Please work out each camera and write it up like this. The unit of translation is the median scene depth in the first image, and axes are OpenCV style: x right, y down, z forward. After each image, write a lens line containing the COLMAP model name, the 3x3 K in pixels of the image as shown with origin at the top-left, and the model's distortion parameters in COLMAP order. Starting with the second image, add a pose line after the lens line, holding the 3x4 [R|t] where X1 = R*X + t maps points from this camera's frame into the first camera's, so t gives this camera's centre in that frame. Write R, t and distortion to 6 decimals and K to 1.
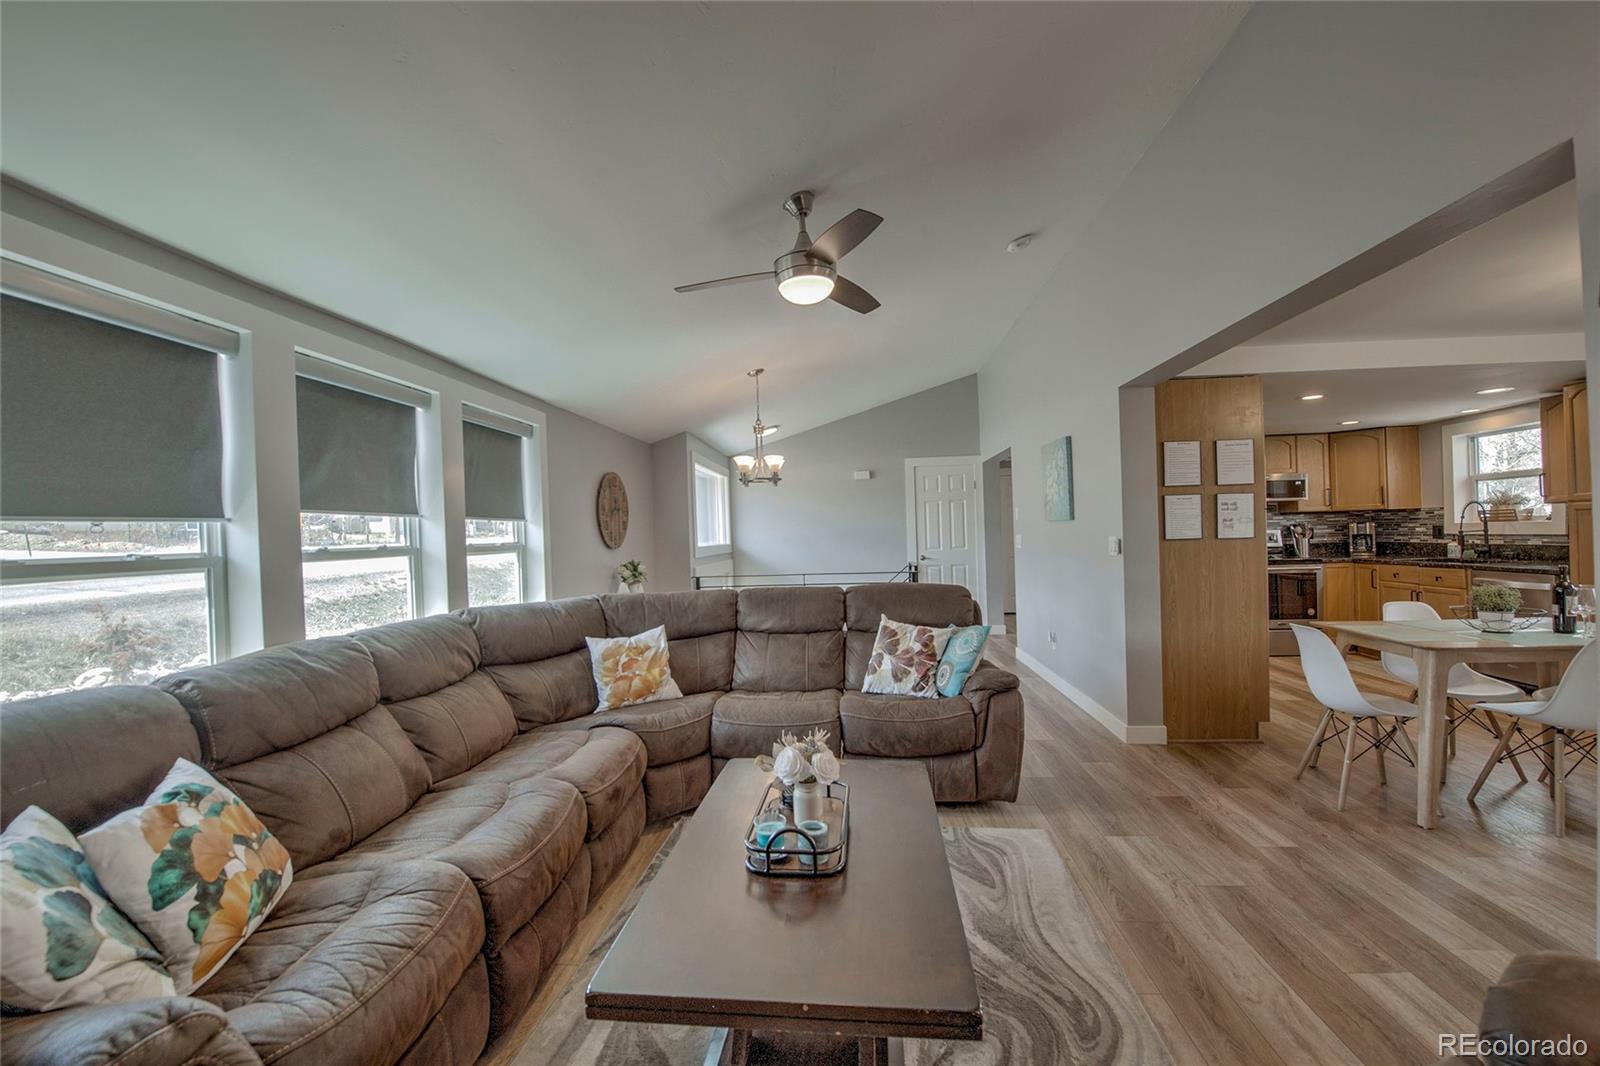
lens RADIAL K [[635.0, 0, 792.7], [0, 635.0, 532.8], [0, 0, 1]] dist [-0.014536, -0.002741]
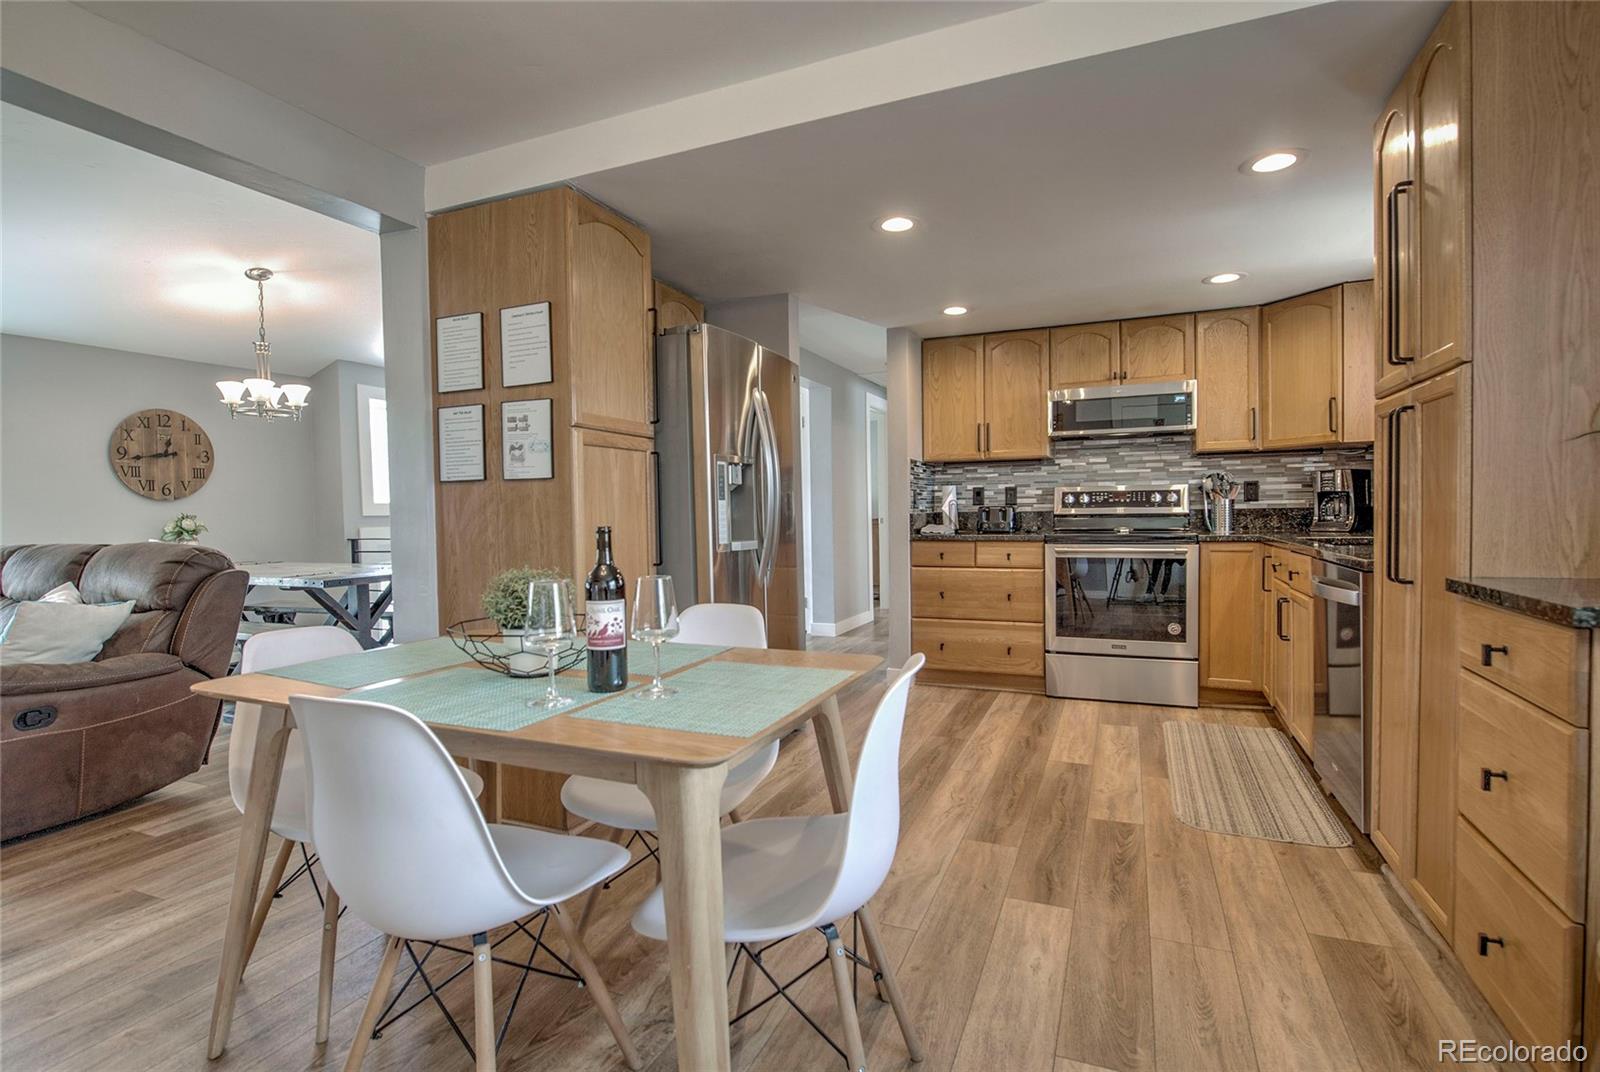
lens RADIAL K [[761.7, 0, 800.0], [0, 761.7, 536.0], [0, 0, 1]] dist [-0.007041, -0.001234]
pose [[0.951470, 0.023431, -0.306848, 1.479545], [-0.010386, 0.998974, 0.044077, 0.035047], [0.307566, -0.038751, 0.950737, 0.531066]]
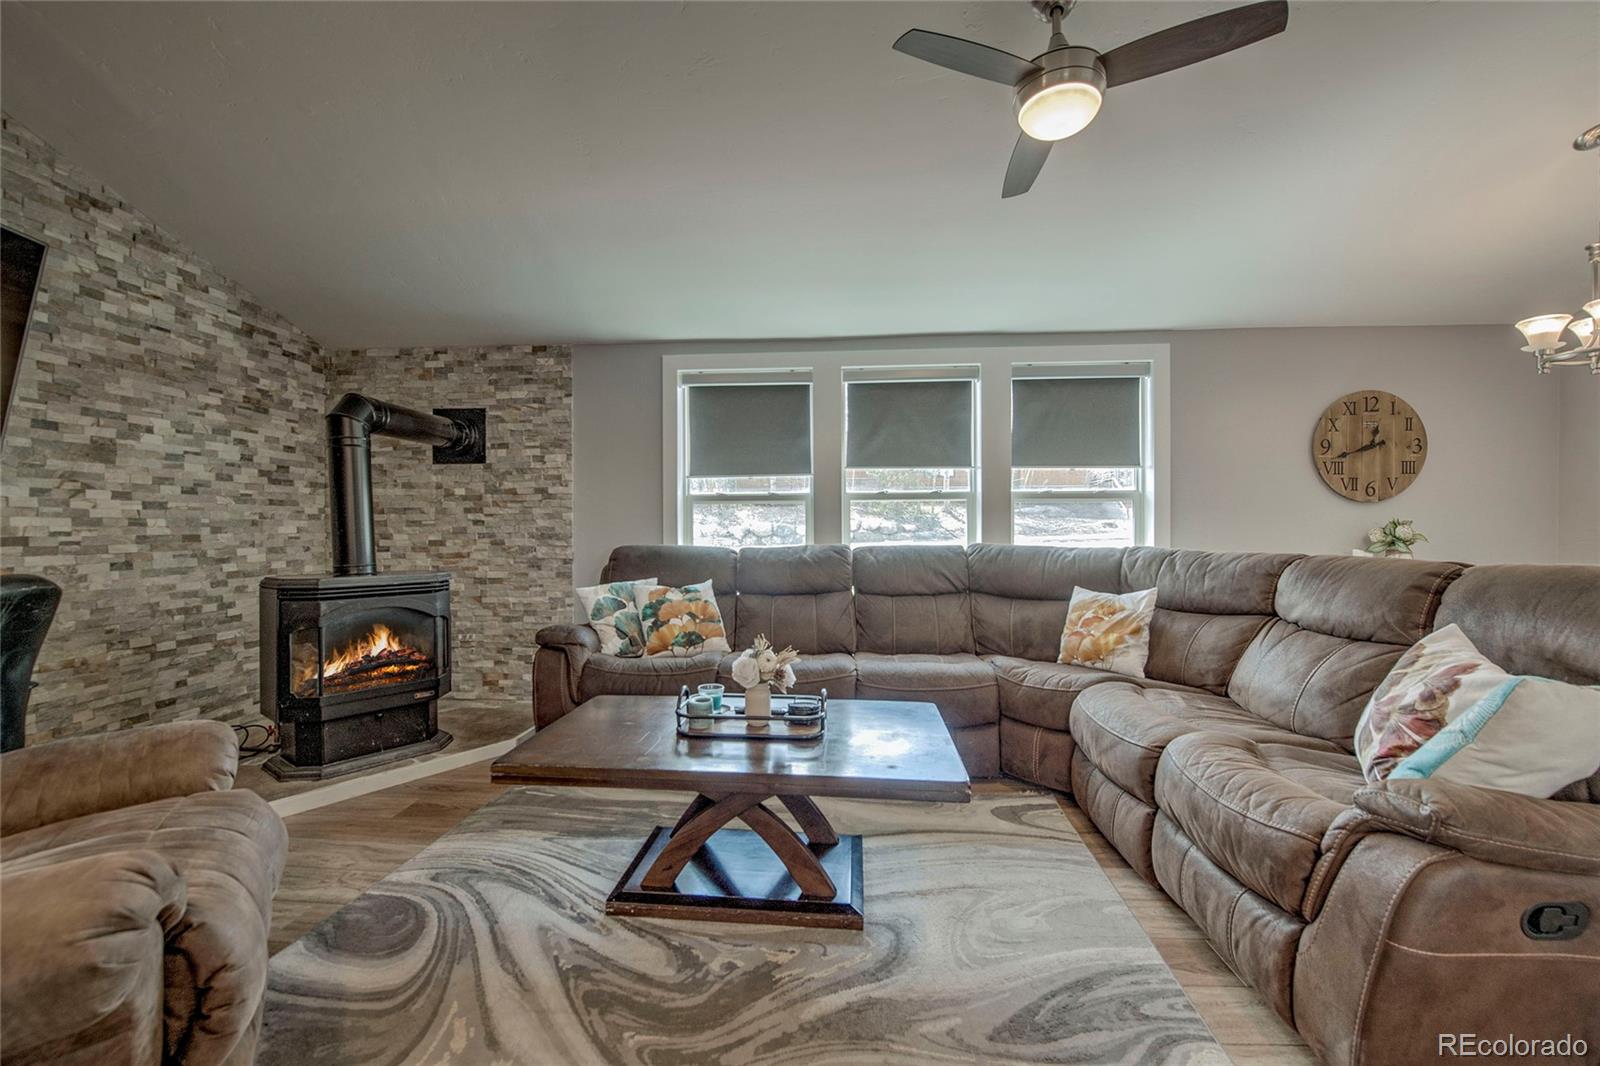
lens RADIAL K [[657.2, 0, 799.2], [0, 657.2, 536.6], [0, 0, 1]] dist [-0.013215, -0.002978]
pose [[0.037616, 0.043021, -0.998366, 0.711952], [0.002963, 0.999064, 0.043162, 0.054843], [0.999288, -0.004582, 0.037453, 0.632046]]
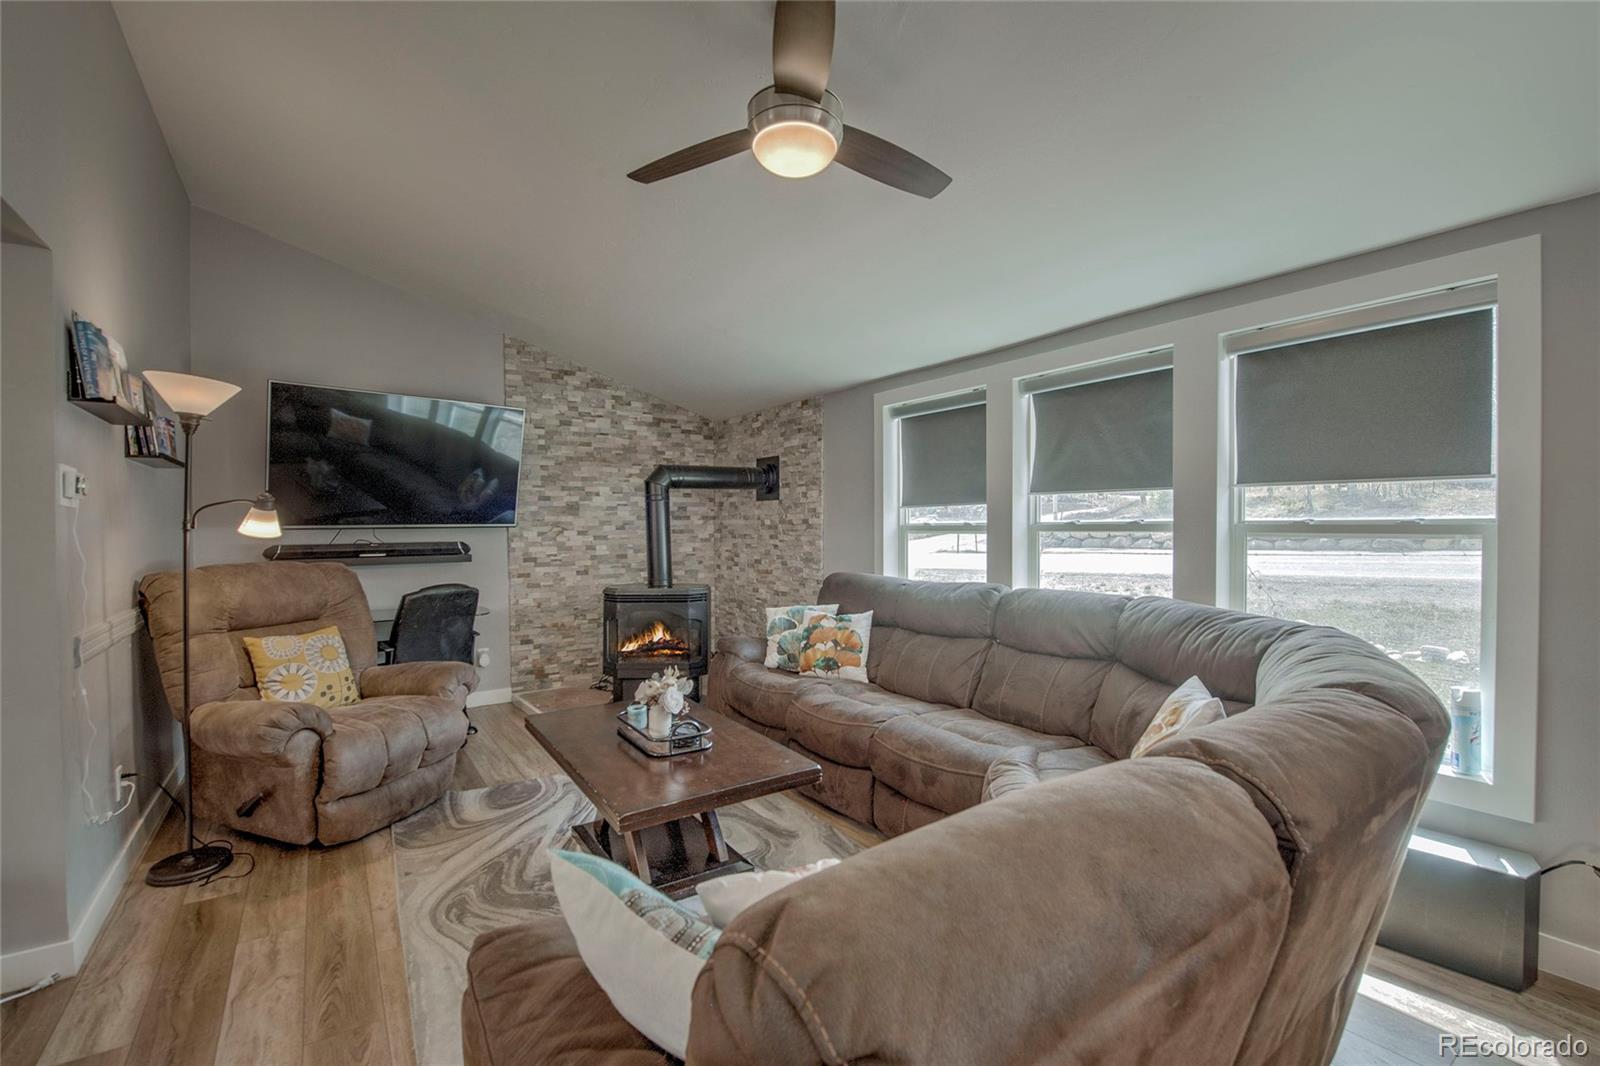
lens RADIAL K [[703.7, 0, 796.4], [0, 703.7, 533.5], [0, 0, 1]] dist [-0.008396, -0.004079]
pose [[-0.765672, 0.046657, -0.641536, 0.469066], [0.031817, 0.998892, 0.034673, -0.013723], [0.642443, 0.006137, -0.766309, 1.457014]]
